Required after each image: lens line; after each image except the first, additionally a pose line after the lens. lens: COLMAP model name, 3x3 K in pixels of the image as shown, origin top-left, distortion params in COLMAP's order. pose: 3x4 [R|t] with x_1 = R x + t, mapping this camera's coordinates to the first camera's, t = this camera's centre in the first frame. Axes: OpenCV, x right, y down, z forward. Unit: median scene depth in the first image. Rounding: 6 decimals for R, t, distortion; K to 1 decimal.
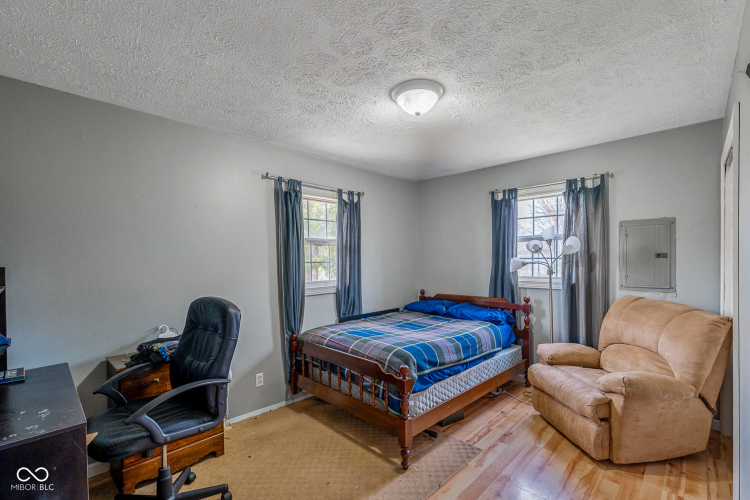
lens RADIAL K [[329.0, 0, 376.9], [0, 329.0, 245.1], [0, 0, 1]] dist [0.001564, 0.000237]
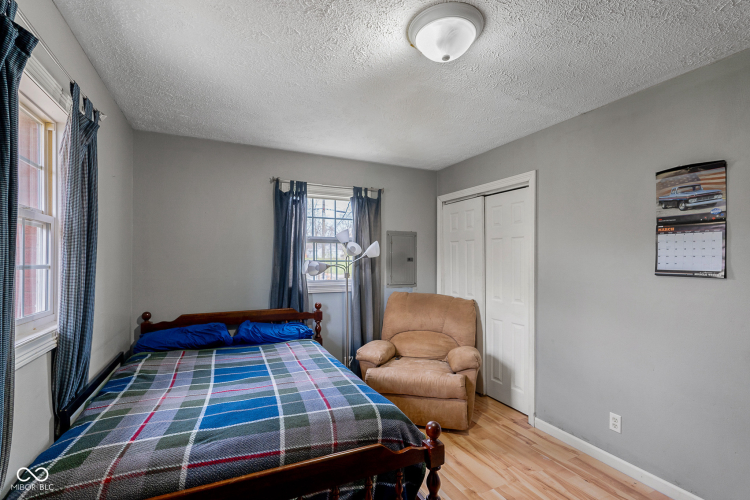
lens RADIAL K [[329.0, 0, 376.9], [0, 329.0, 245.1], [0, 0, 1]] dist [0.001564, 0.000237]
pose [[0.363114, 0.049881, 0.930409, -0.375321], [-0.045114, 0.998336, -0.035916, 0.023331], [-0.930652, -0.028933, 0.364760, 0.553695]]
